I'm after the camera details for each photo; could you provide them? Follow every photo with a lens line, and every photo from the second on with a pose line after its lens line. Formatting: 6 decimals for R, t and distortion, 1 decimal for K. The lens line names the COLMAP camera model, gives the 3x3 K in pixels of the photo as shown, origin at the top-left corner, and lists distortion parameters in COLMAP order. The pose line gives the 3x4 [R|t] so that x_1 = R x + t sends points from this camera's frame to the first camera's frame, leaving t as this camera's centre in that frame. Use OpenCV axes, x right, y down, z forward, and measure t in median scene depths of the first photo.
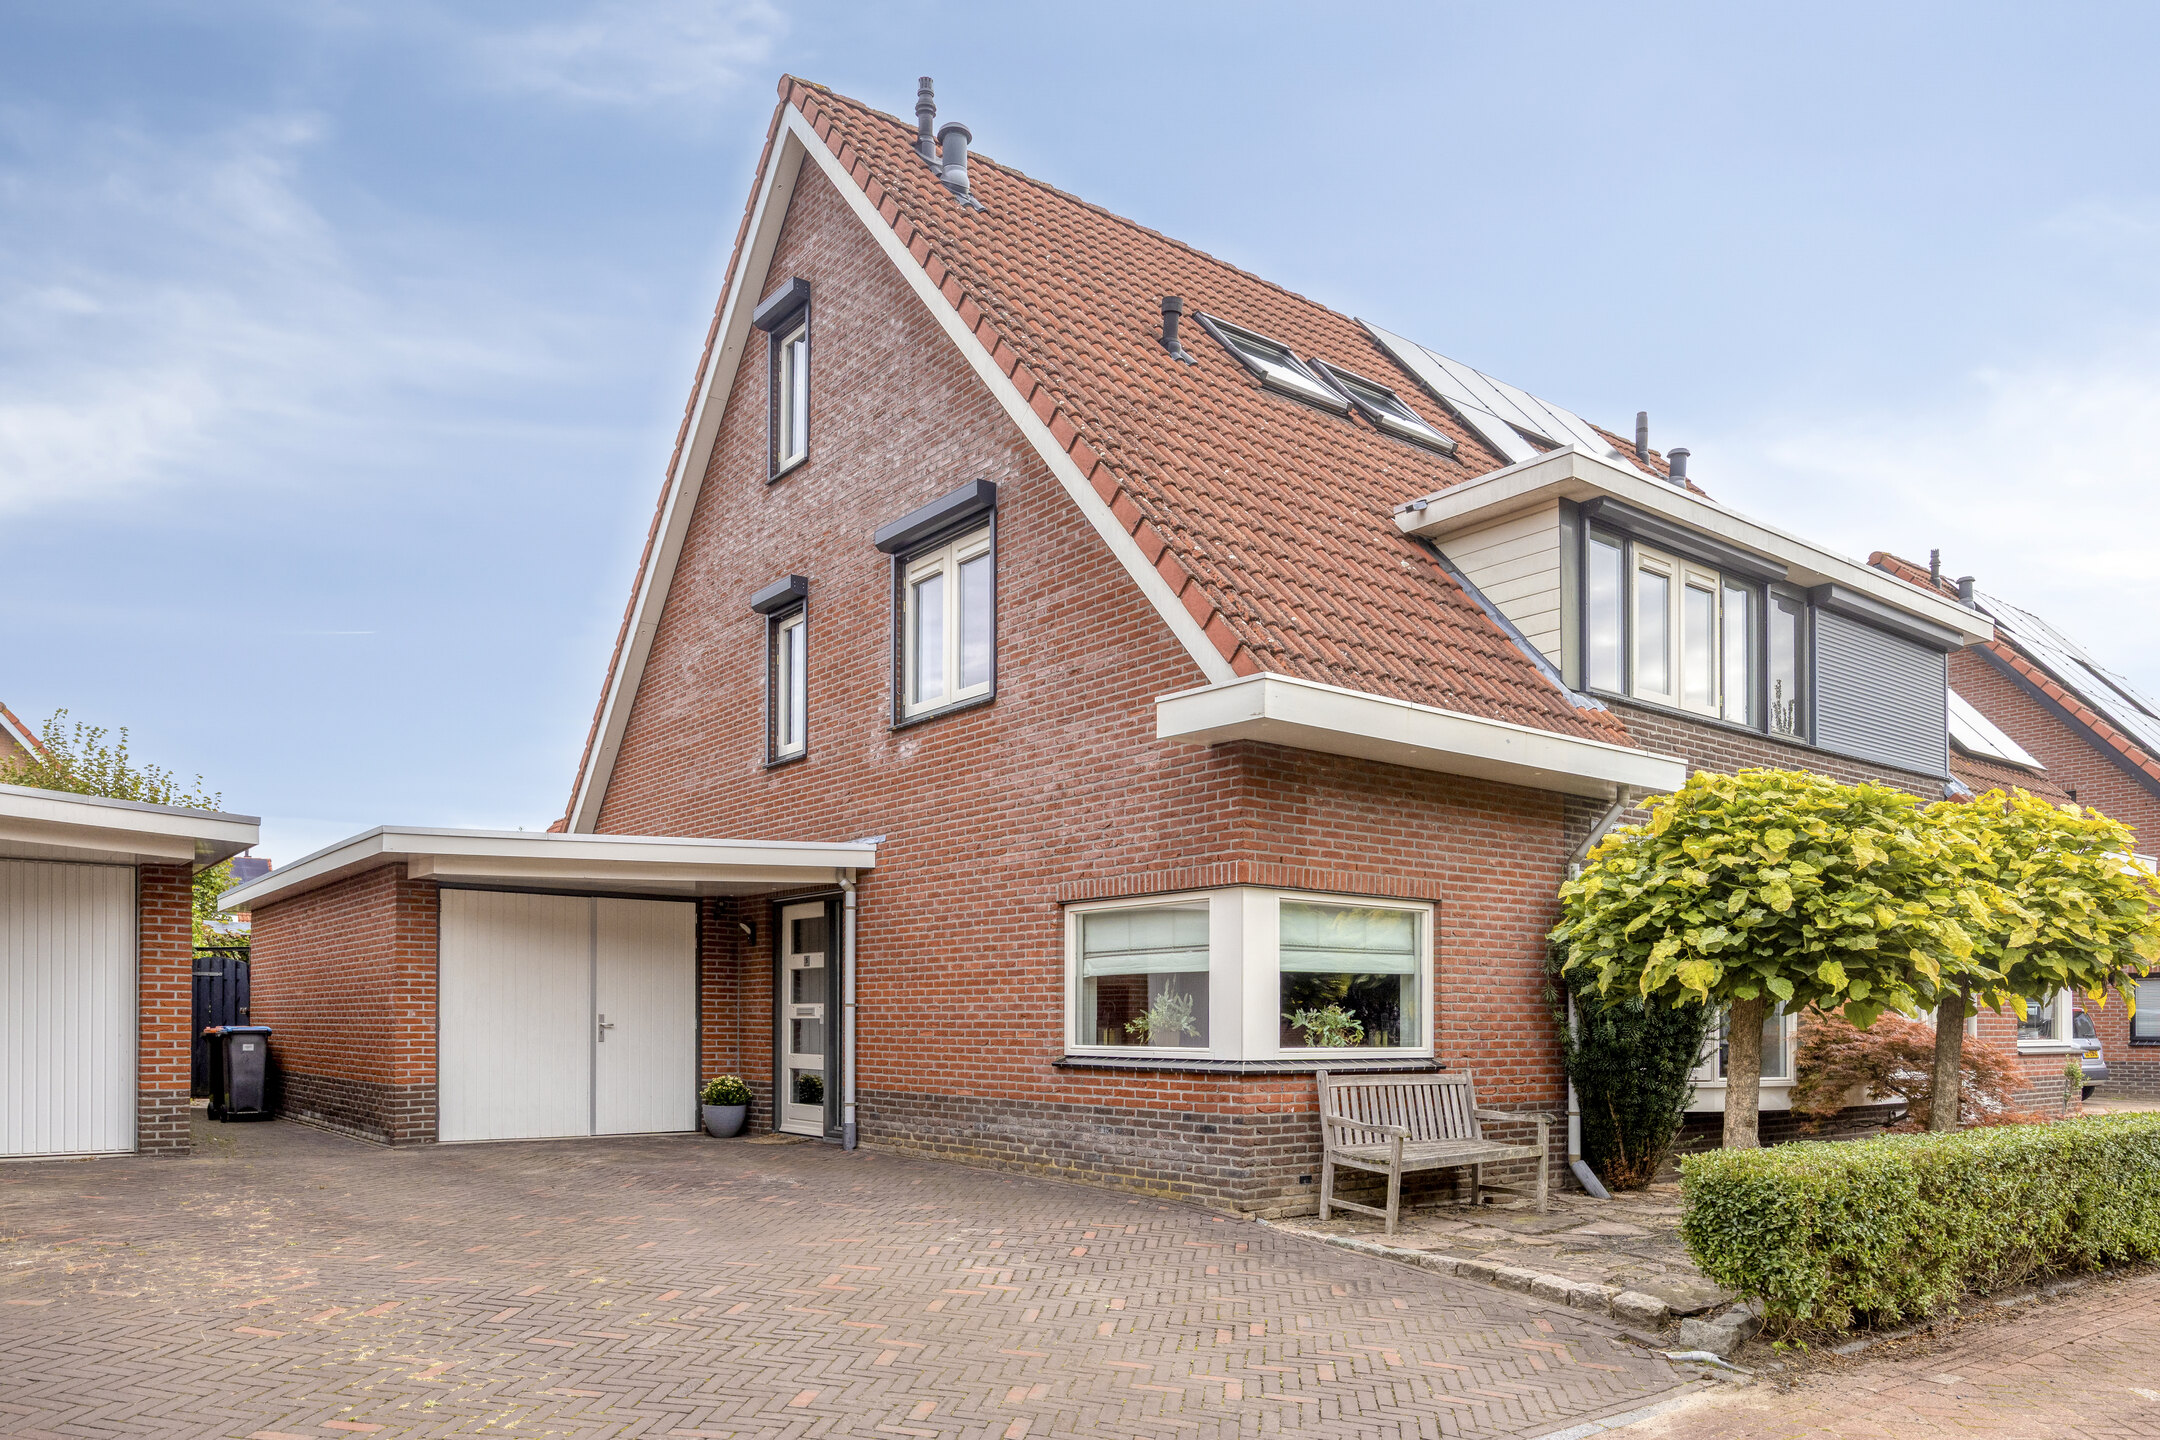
lens RADIAL K [[1490.1, 0, 1279.4], [0, 1490.1, 939.5], [0, 0, 1]] dist [-0.005321, -0.000201]
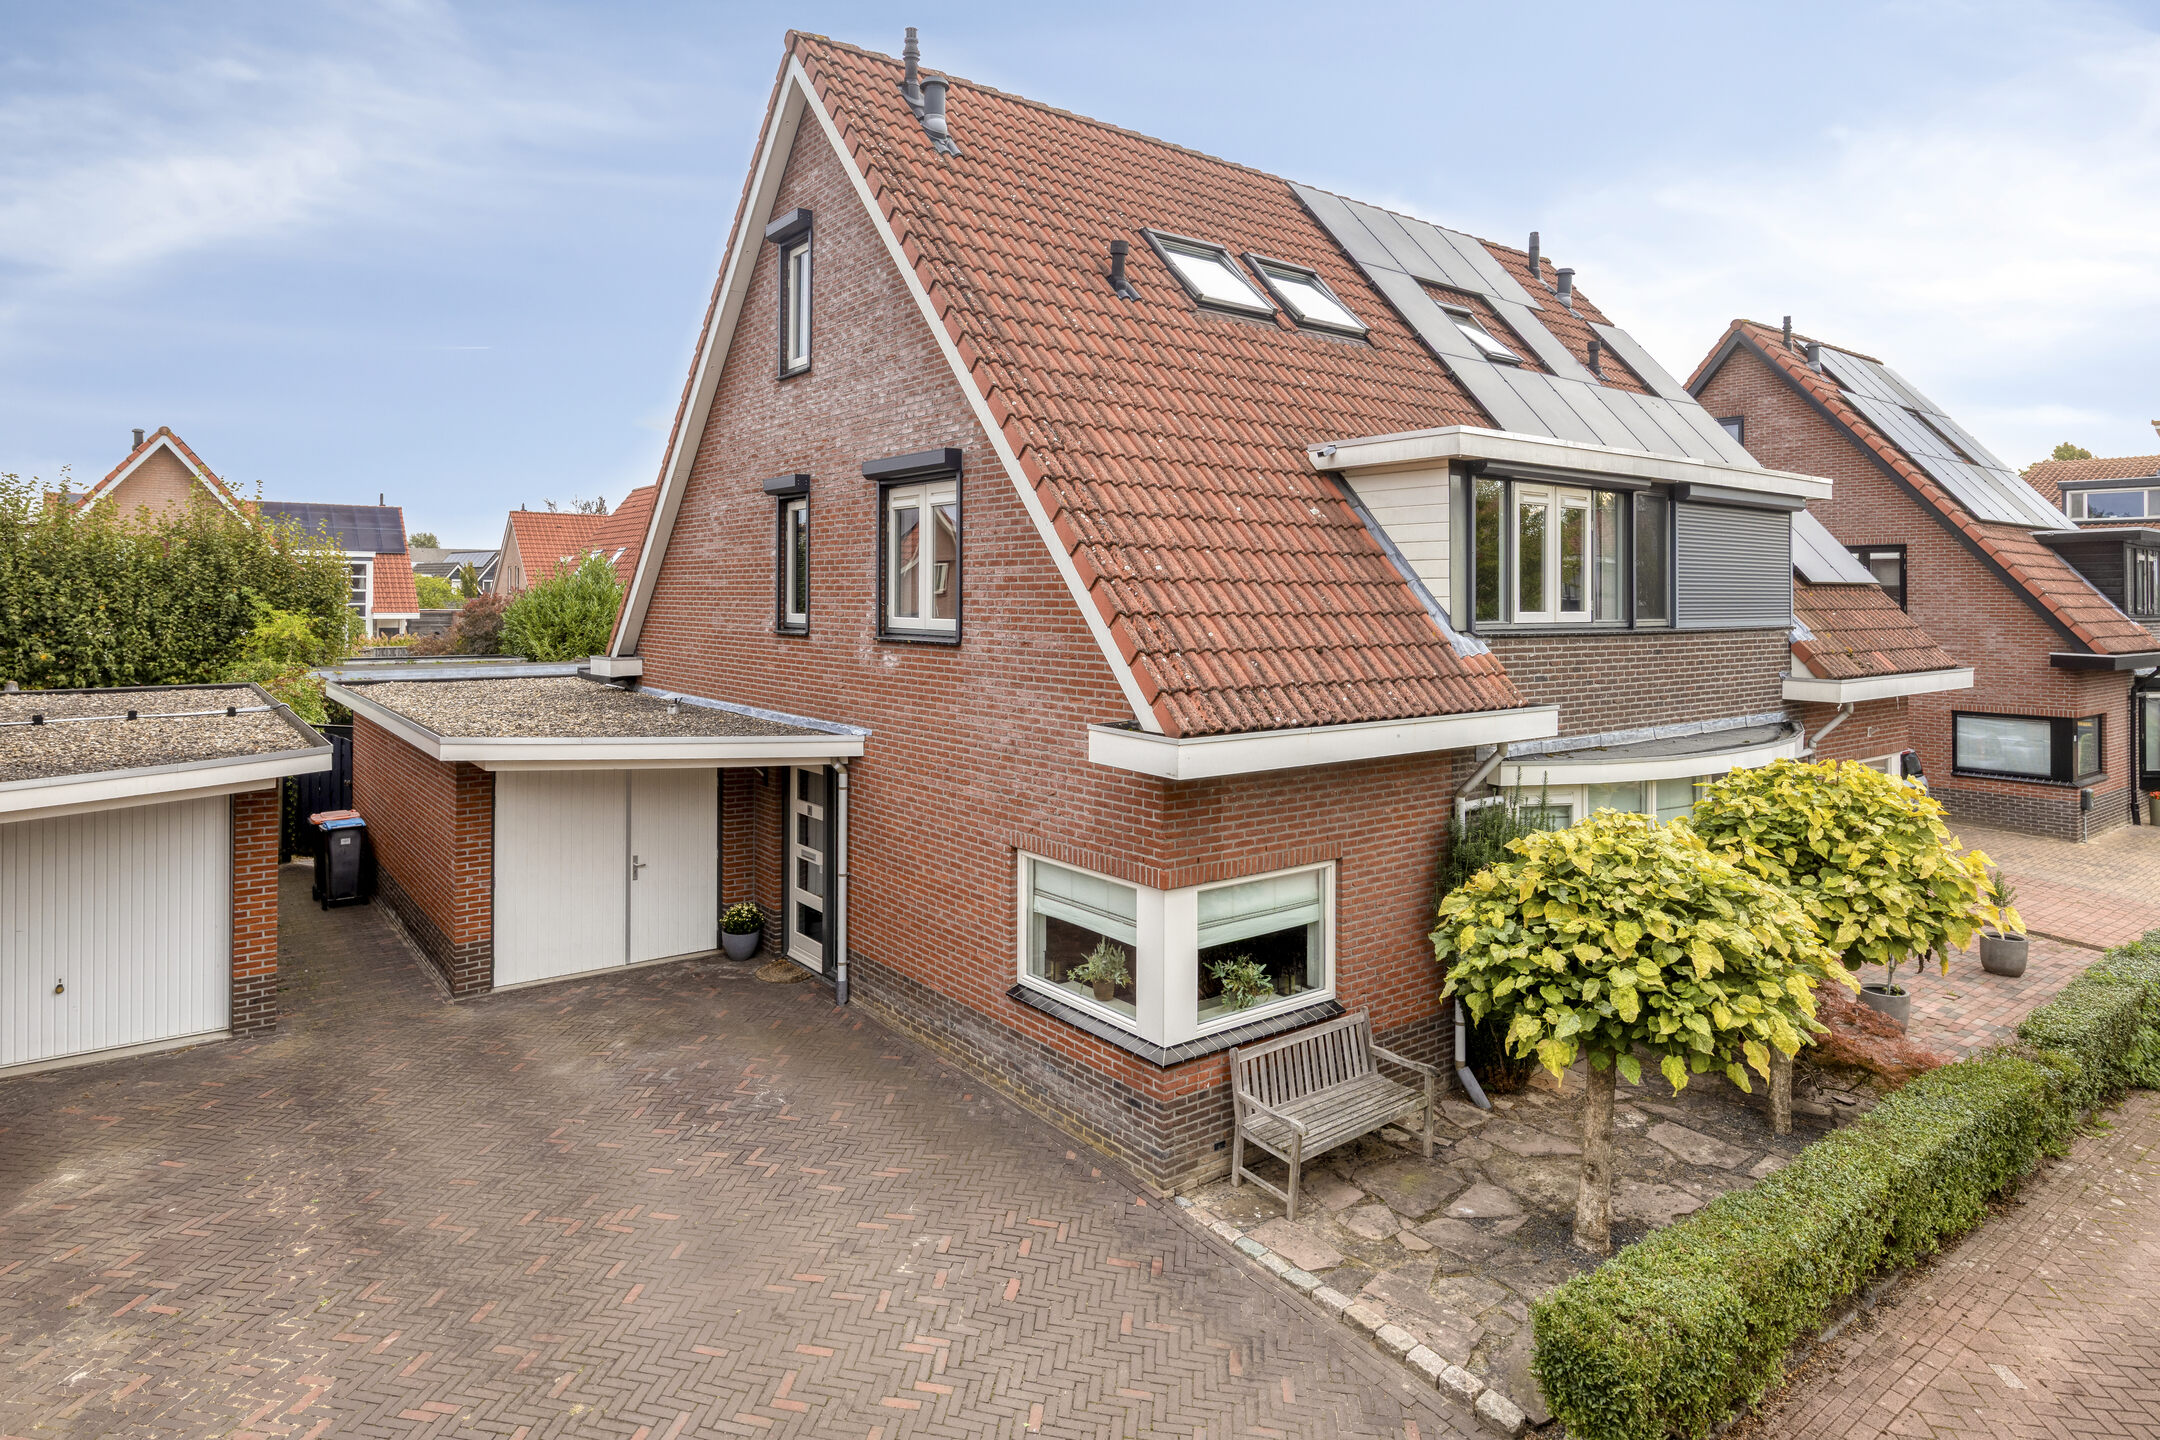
lens RADIAL K [[1241.0, 0, 1229.7], [0, 1241.0, 541.2], [0, 0, 1]] dist [-0.003413, -0.000655]
pose [[0.999925, -0.003052, -0.011853, 0.030836], [0.003124, 0.999976, 0.006104, -0.251910], [0.011834, -0.006140, 0.999911, 0.038641]]
